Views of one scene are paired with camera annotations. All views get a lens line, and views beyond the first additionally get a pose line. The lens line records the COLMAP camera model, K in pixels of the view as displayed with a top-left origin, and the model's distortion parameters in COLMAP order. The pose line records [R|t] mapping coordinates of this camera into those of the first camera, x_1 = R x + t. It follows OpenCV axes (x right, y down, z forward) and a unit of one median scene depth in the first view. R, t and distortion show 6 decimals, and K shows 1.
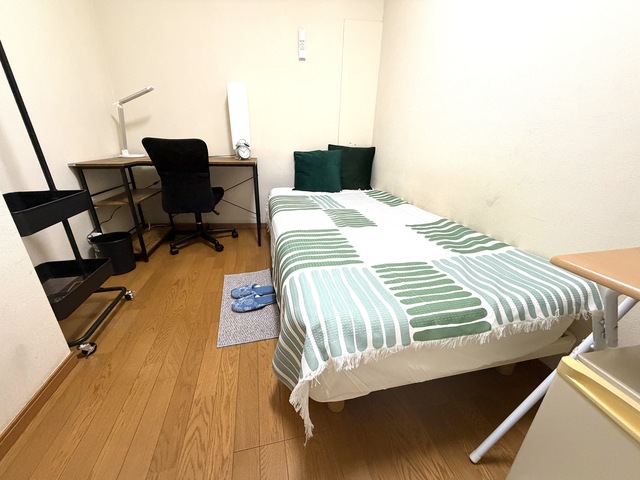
lens RADIAL K [[261.9, 0, 320.3], [0, 261.9, 242.4], [0, 0, 1]] dist [0.000771, 0.000252]
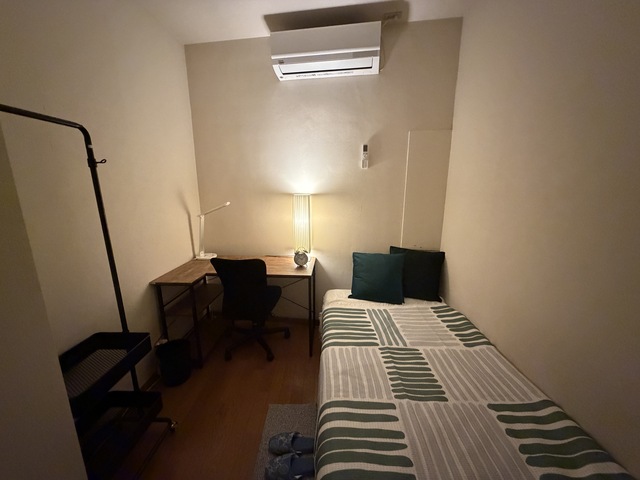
lens RADIAL K [[261.9, 0, 317.6], [0, 261.9, 241.1], [0, 0, 1]] dist [0.000771, 0.000252]
pose [[0.968851, 0.034085, -0.245287, 0.009455], [-0.076252, 0.983421, -0.164526, -0.264185], [0.235613, 0.178105, 0.955388, 0.042701]]
